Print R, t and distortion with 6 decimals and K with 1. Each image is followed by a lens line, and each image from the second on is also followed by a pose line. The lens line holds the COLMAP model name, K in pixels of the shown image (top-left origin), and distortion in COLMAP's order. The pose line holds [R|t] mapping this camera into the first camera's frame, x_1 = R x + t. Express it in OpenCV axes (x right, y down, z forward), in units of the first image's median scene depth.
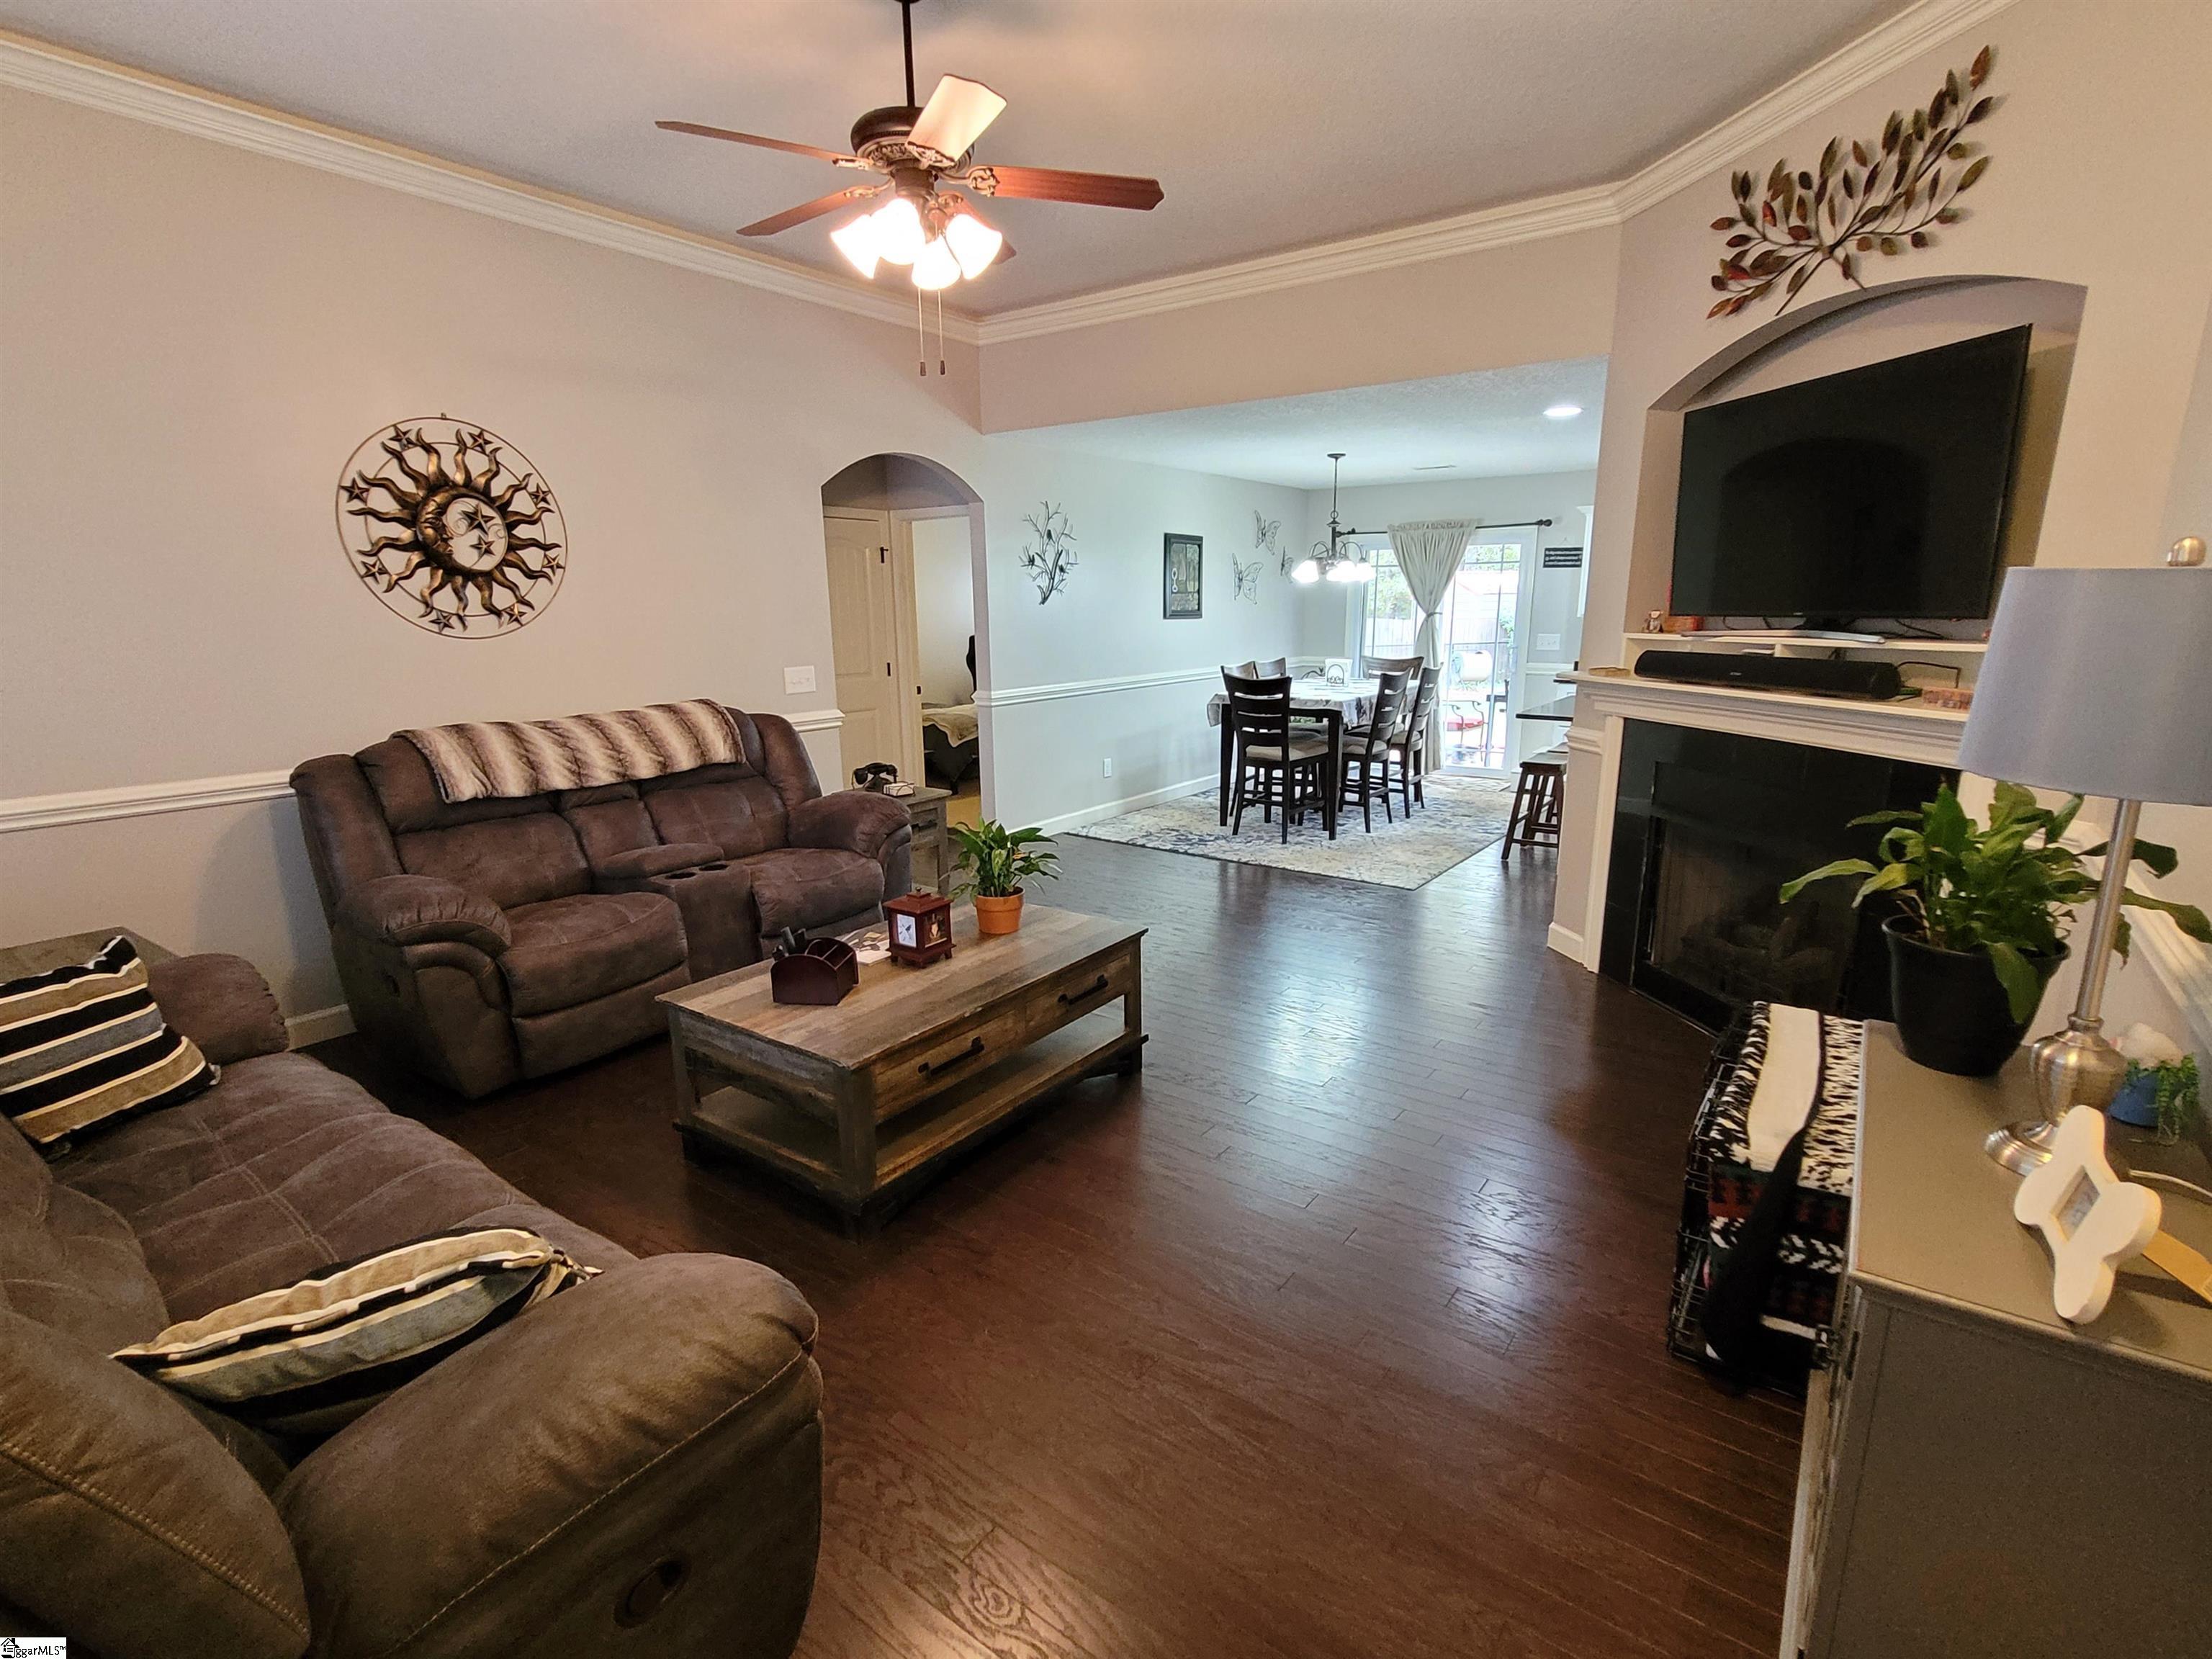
lens RADIAL K [[1046.0, 0, 1145.2], [0, 1046.0, 836.7], [0, 0, 1]] dist [0.001871, -0.000279]
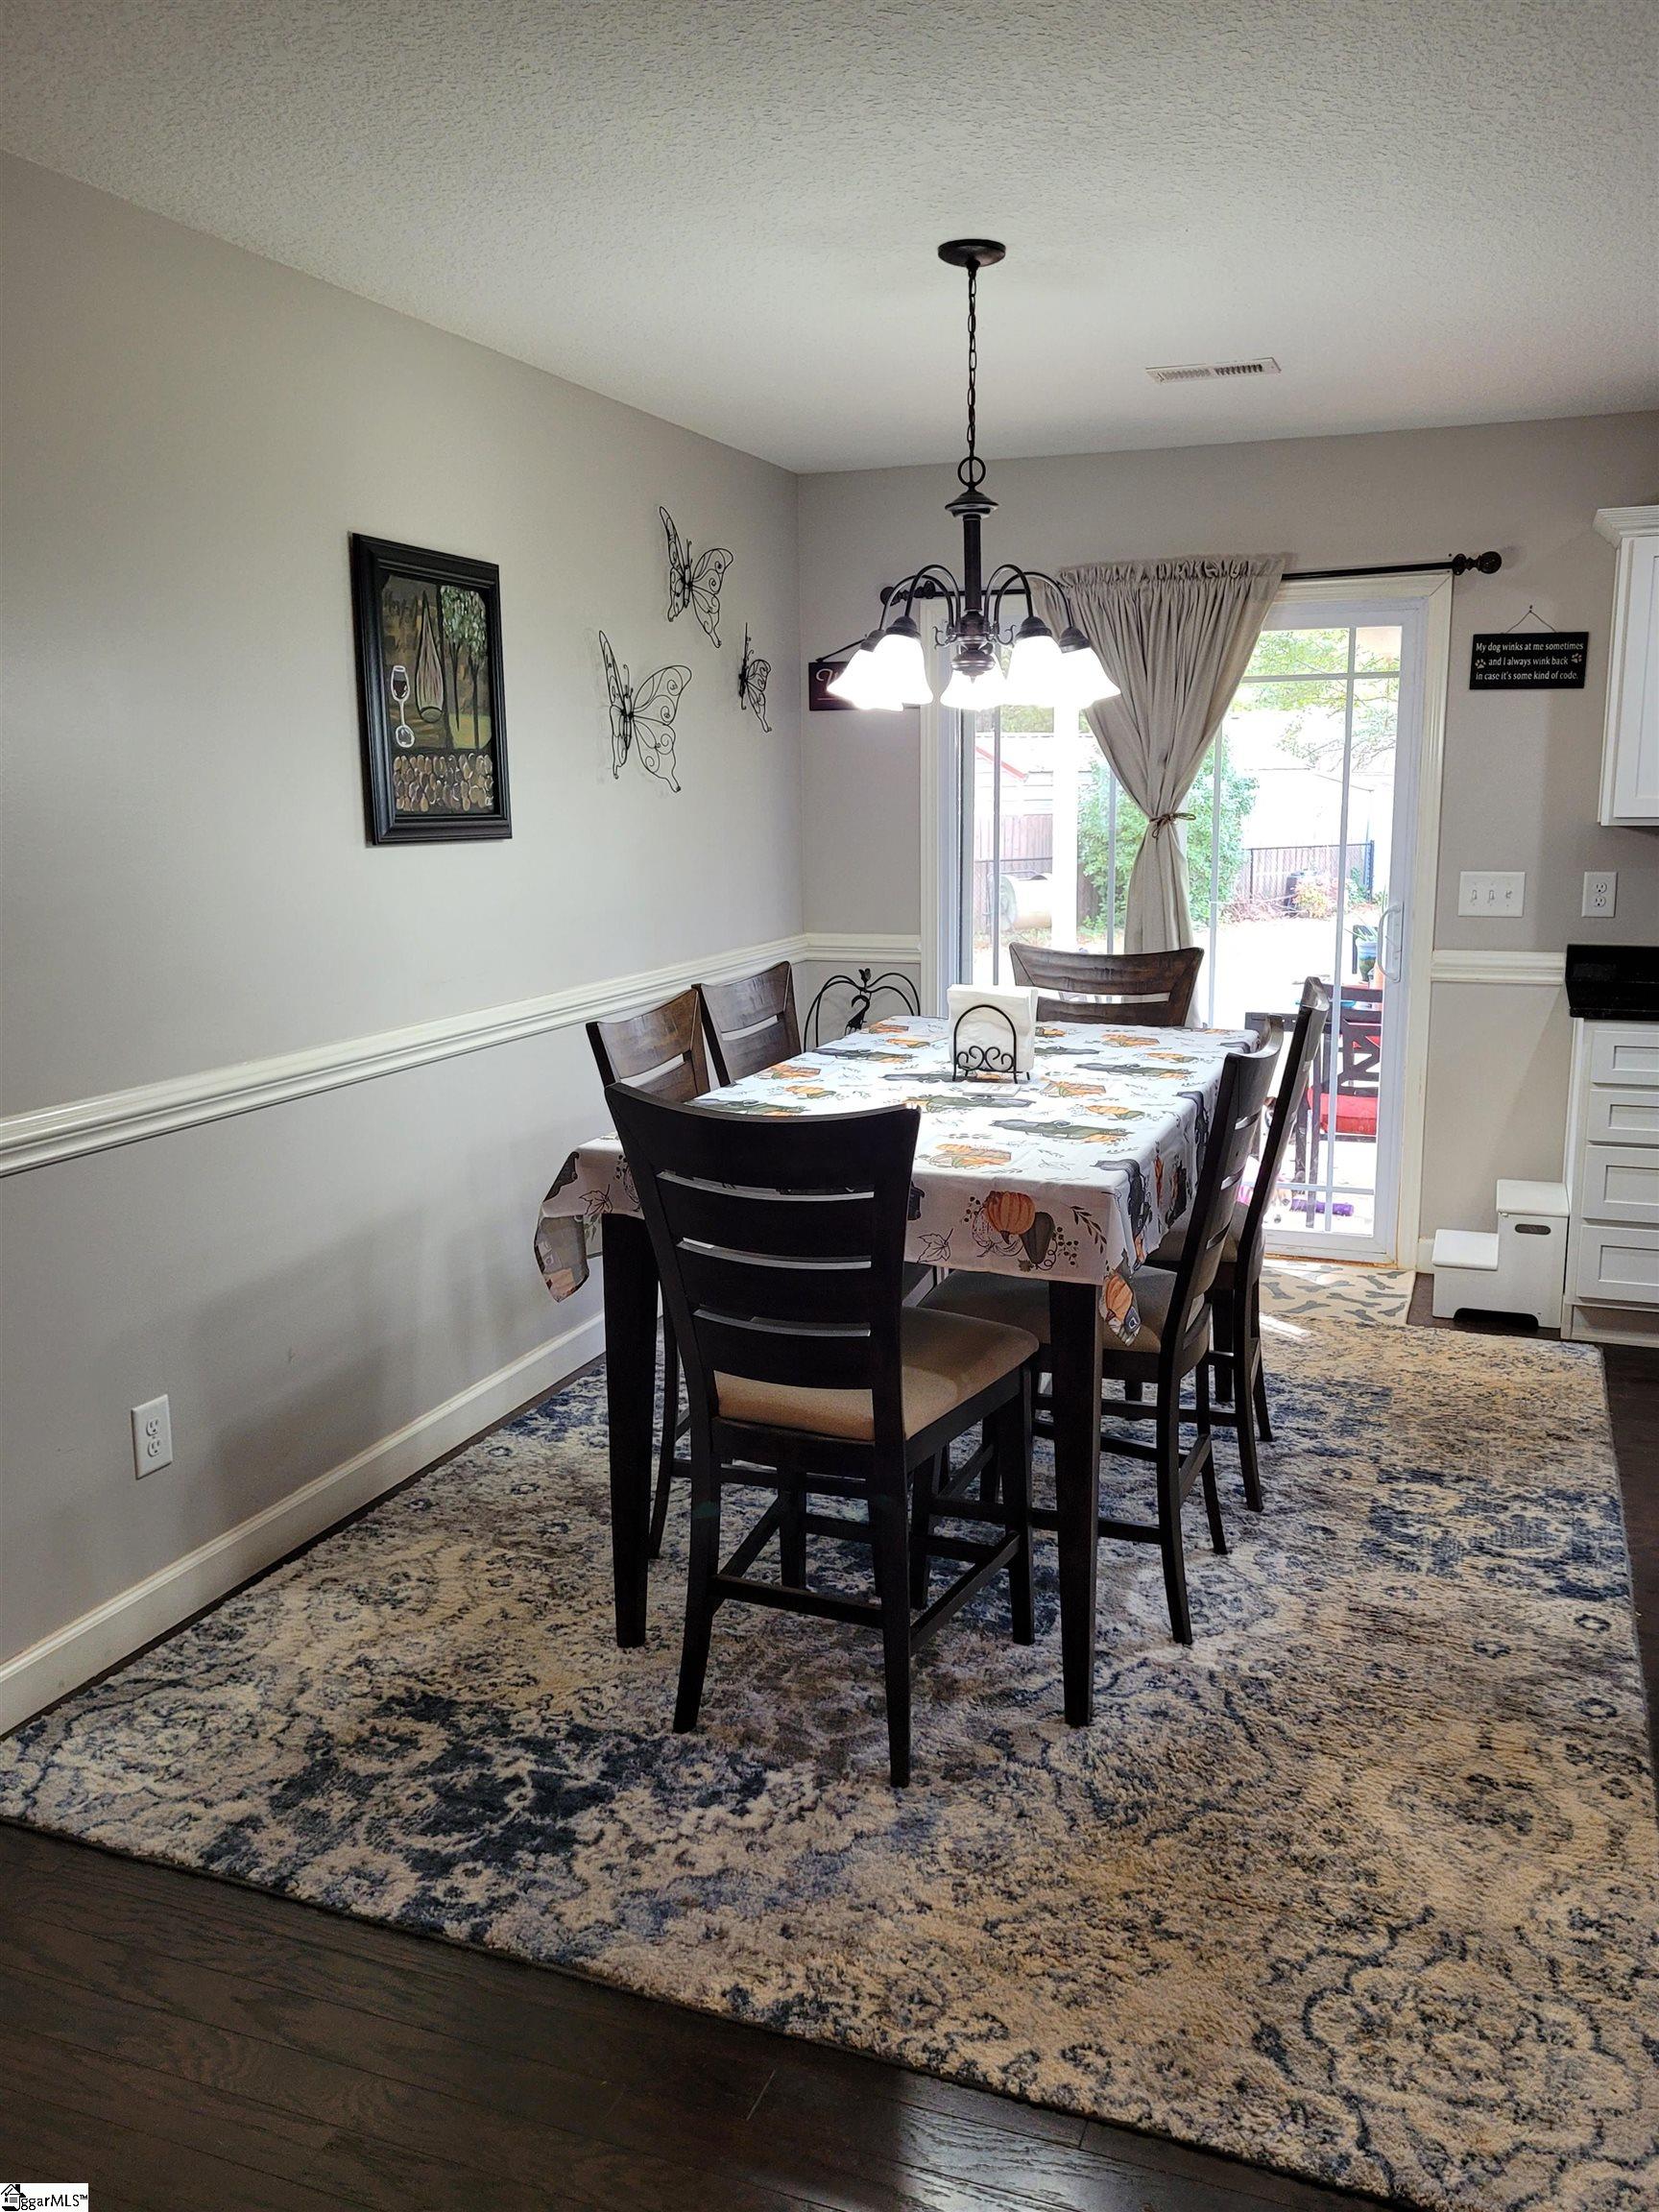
lens RADIAL K [[1695.4, 0, 895.2], [0, 1695.4, 1105.1], [0, 0, 1]] dist [0.048562, -0.038553]
pose [[0.964965, -0.049076, 0.257749, 0.032100], [0.058860, 0.997804, -0.030377, -0.113694], [-0.255692, 0.044484, 0.965734, 0.515177]]
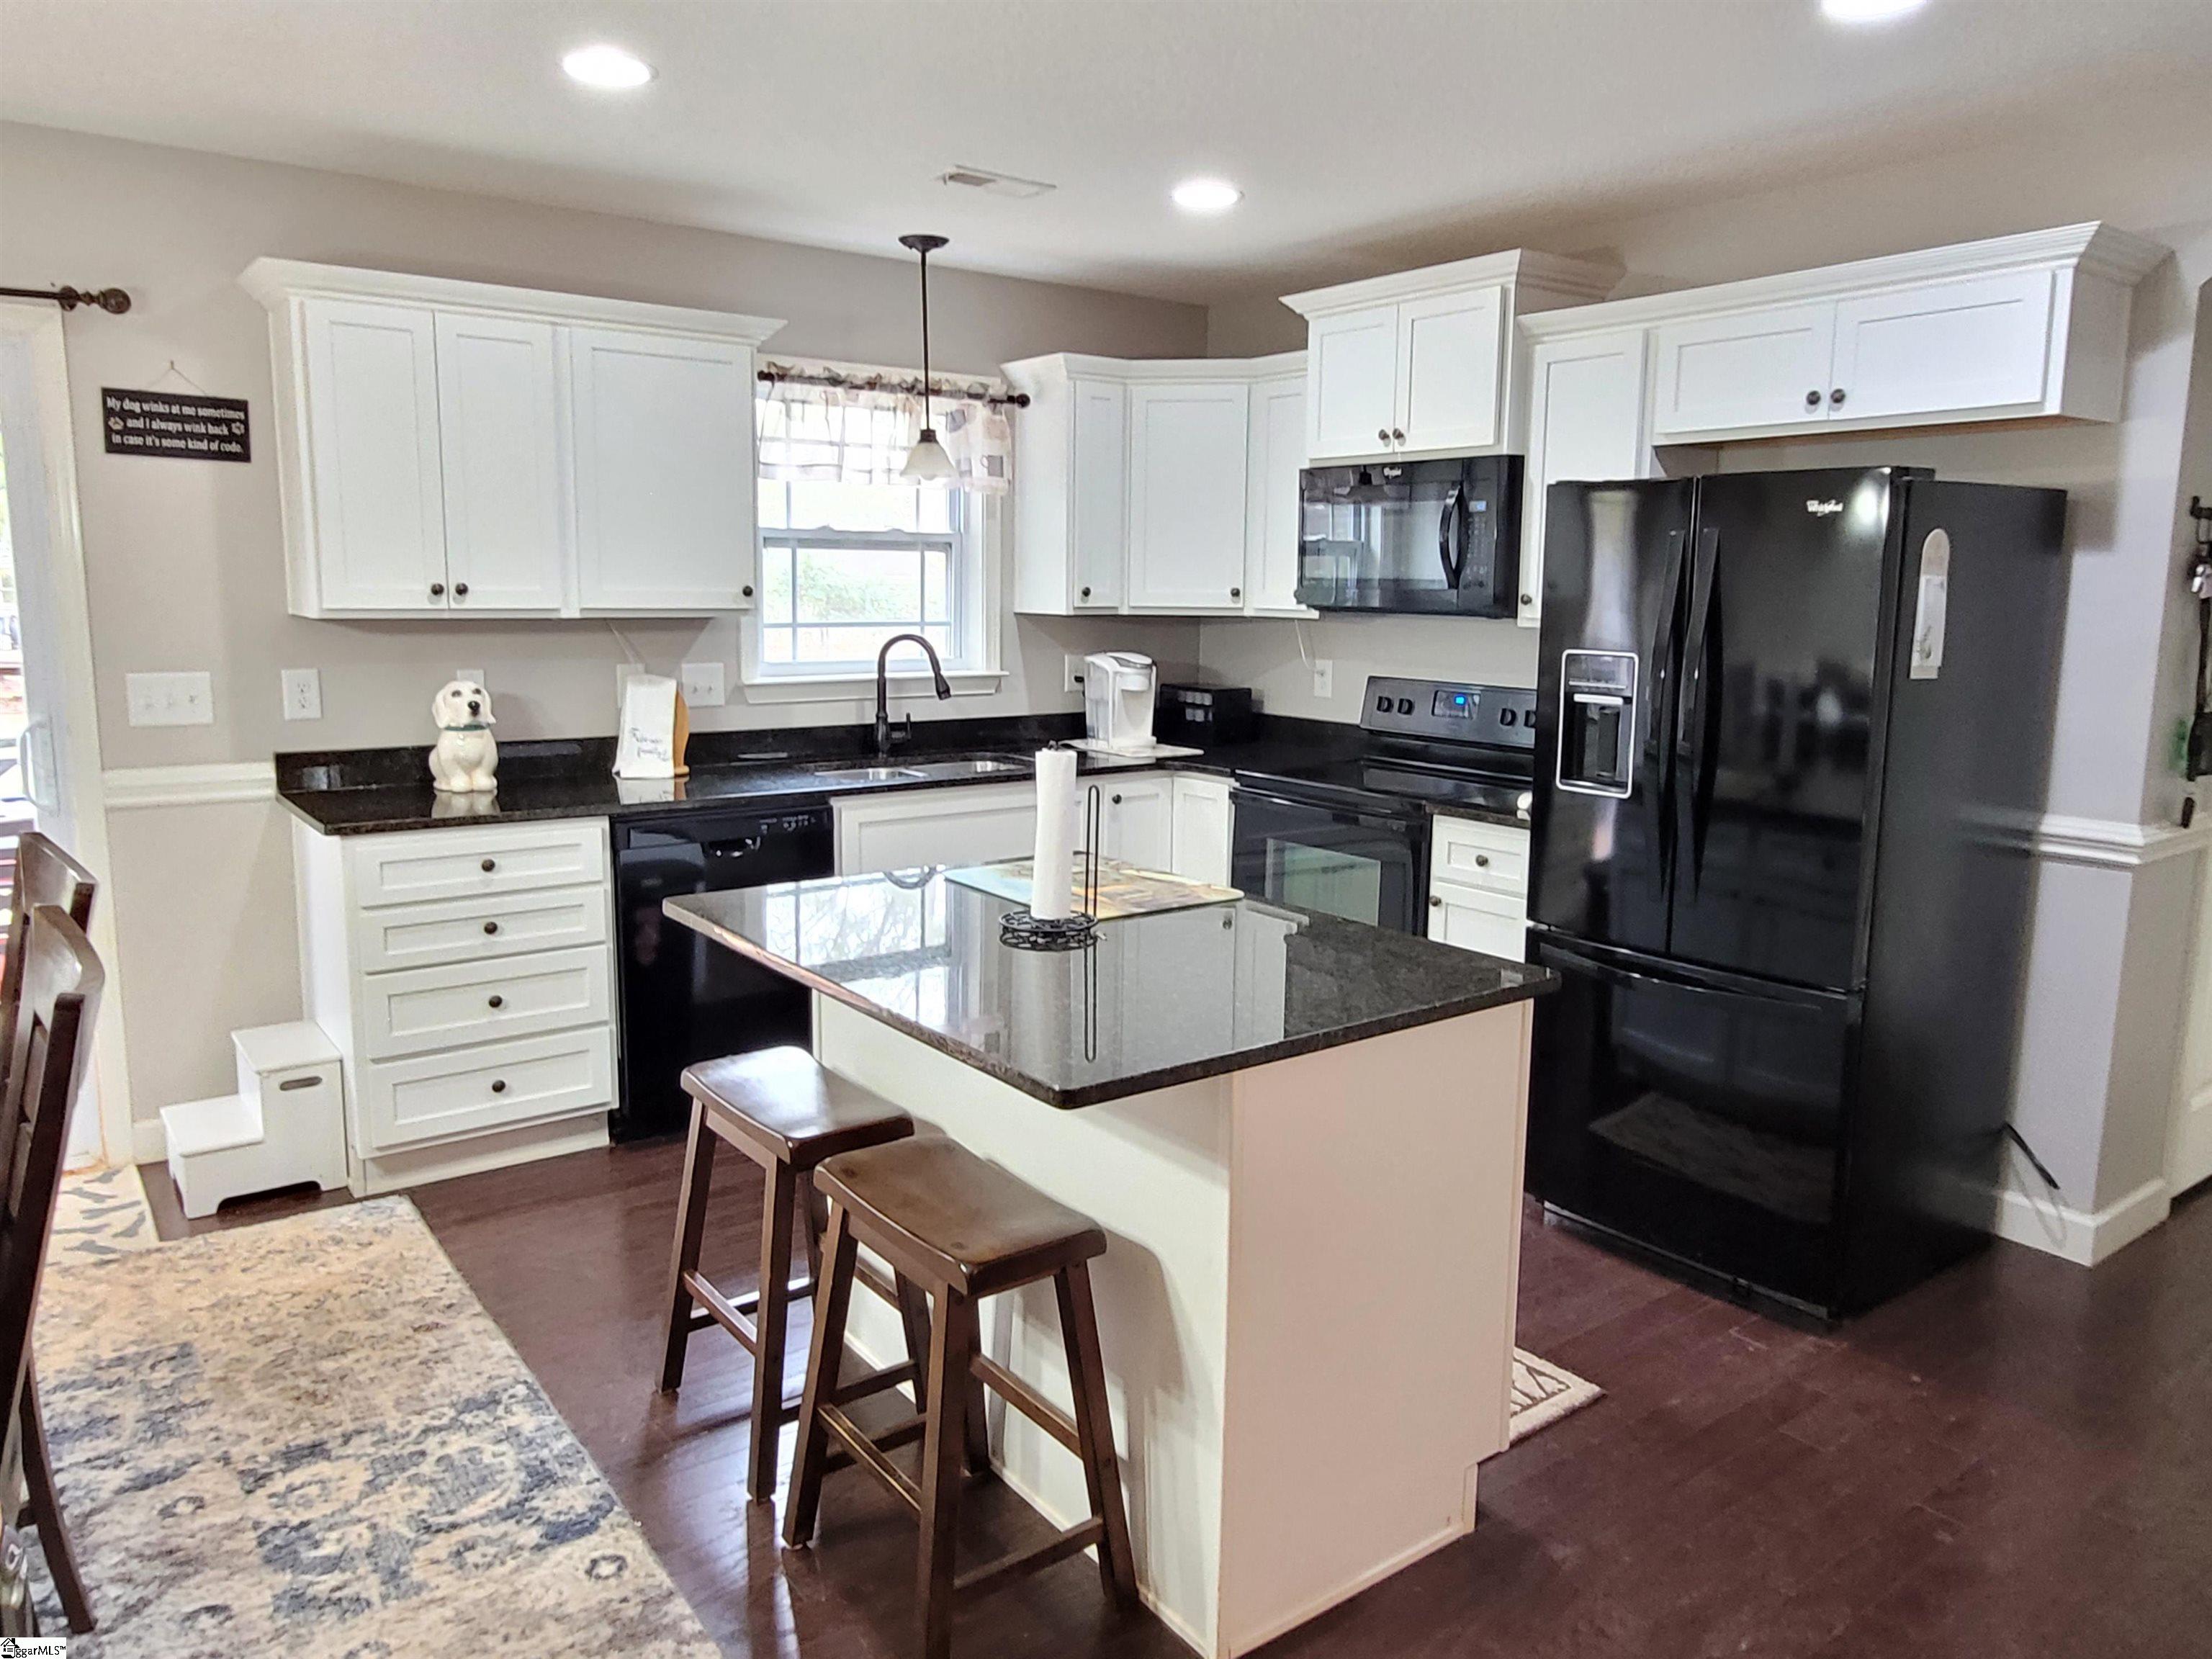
lens RADIAL K [[1507.4, 0, 1104.9], [0, 1507.4, 816.4], [0, 0, 1]] dist [0.009468, -0.008993]
pose [[0.317901, -0.133188, 0.938723, 0.059476], [0.198505, 0.977491, 0.071464, -0.138824], [-0.927111, 0.163623, 0.337184, 0.646134]]
